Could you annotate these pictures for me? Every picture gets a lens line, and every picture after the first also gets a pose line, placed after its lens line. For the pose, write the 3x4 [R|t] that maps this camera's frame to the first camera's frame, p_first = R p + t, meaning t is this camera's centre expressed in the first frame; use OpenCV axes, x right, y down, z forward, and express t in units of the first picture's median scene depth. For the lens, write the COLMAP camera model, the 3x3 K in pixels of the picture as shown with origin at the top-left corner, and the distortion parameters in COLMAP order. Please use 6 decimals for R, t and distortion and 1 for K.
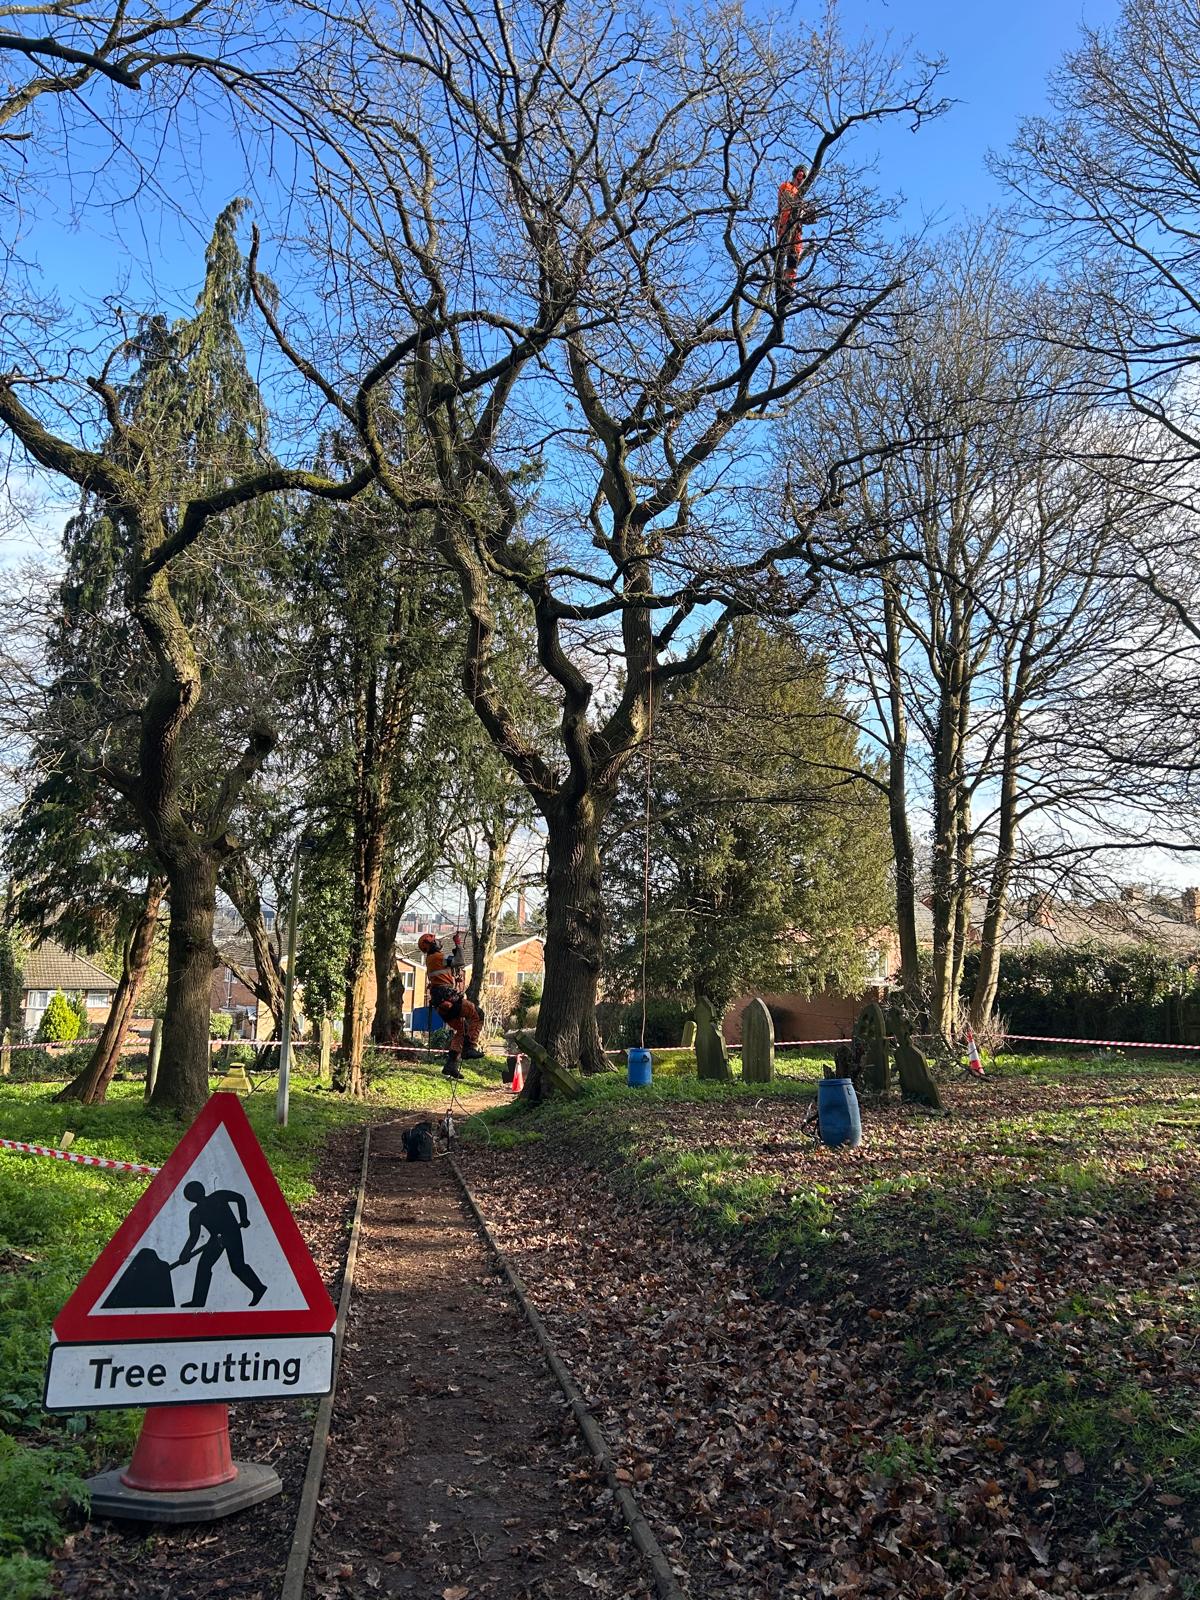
lens RADIAL K [[1084.2, 0, 558.2], [0, 1084.2, 857.2], [0, 0, 1]] dist [0.017740, -0.040042]
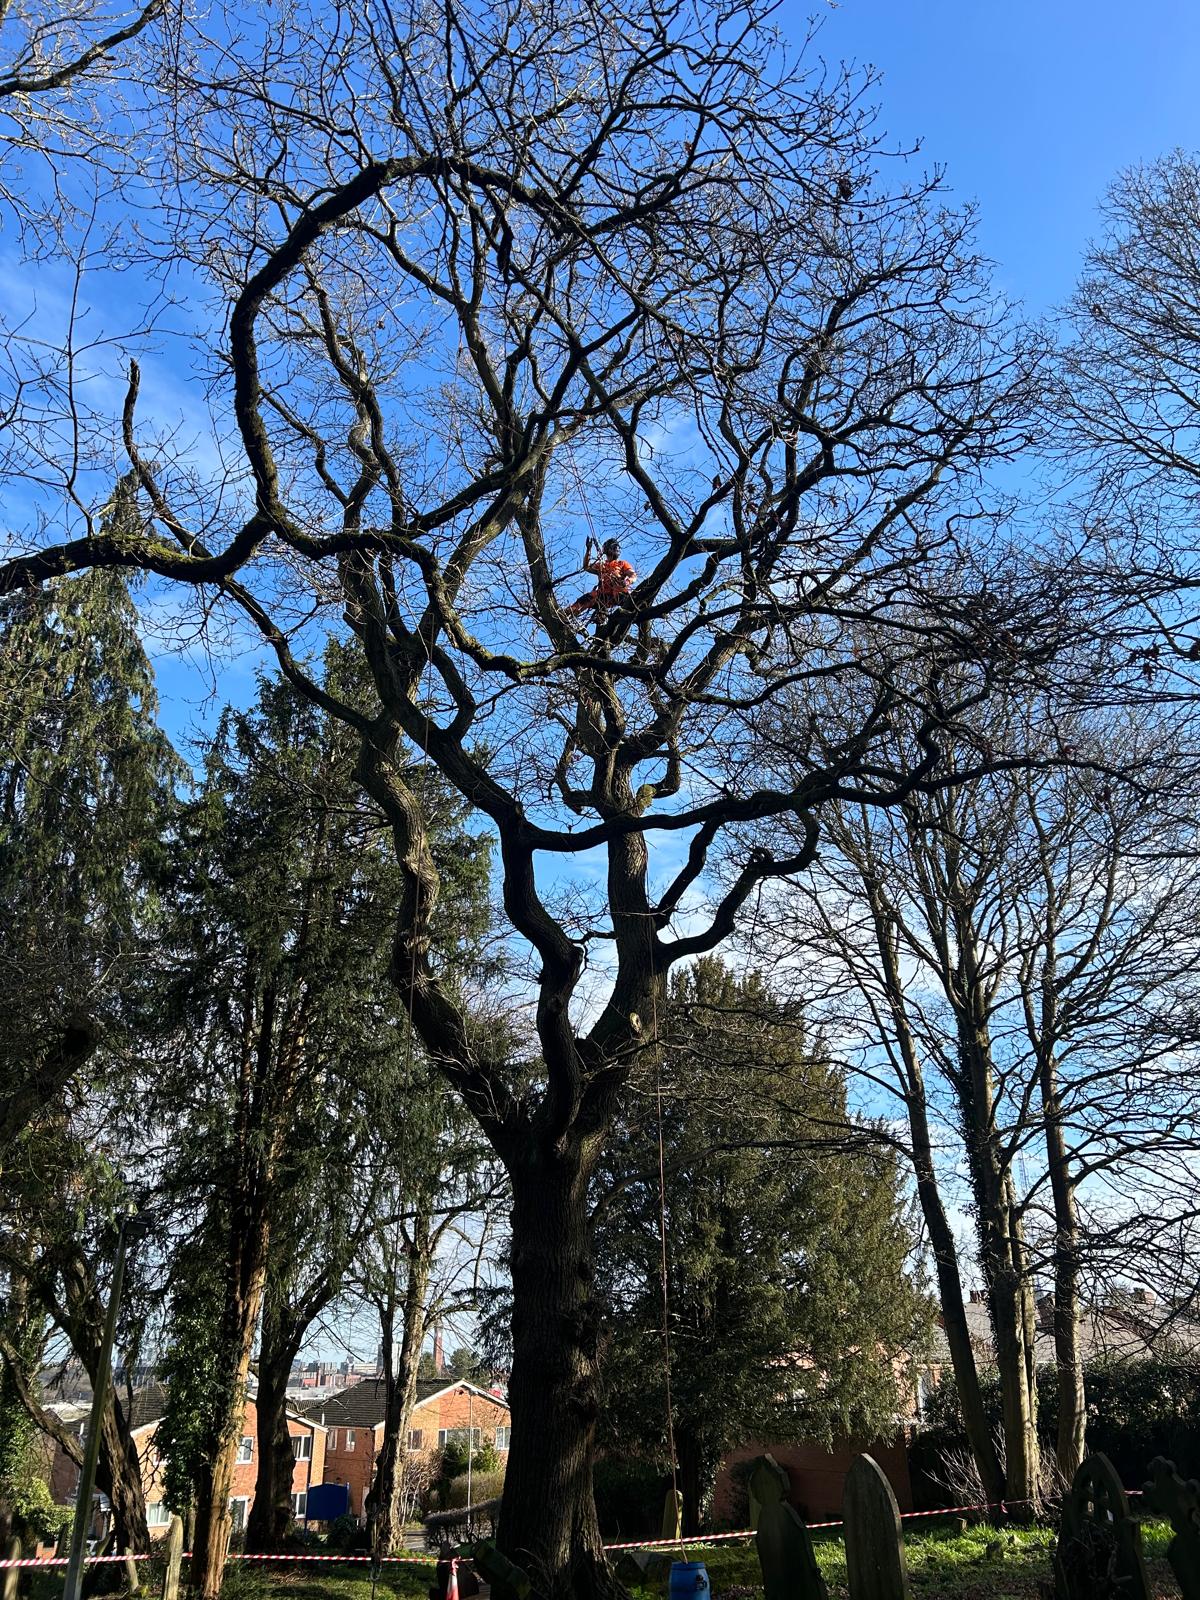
lens RADIAL K [[1084.2, 0, 558.2], [0, 1084.2, 857.2], [0, 0, 1]] dist [0.017740, -0.040042]
pose [[0.996915, -0.009253, 0.077942, -0.020255], [0.037296, 0.929601, -0.366675, 0.020275], [-0.069062, 0.368450, 0.927079, 0.185383]]
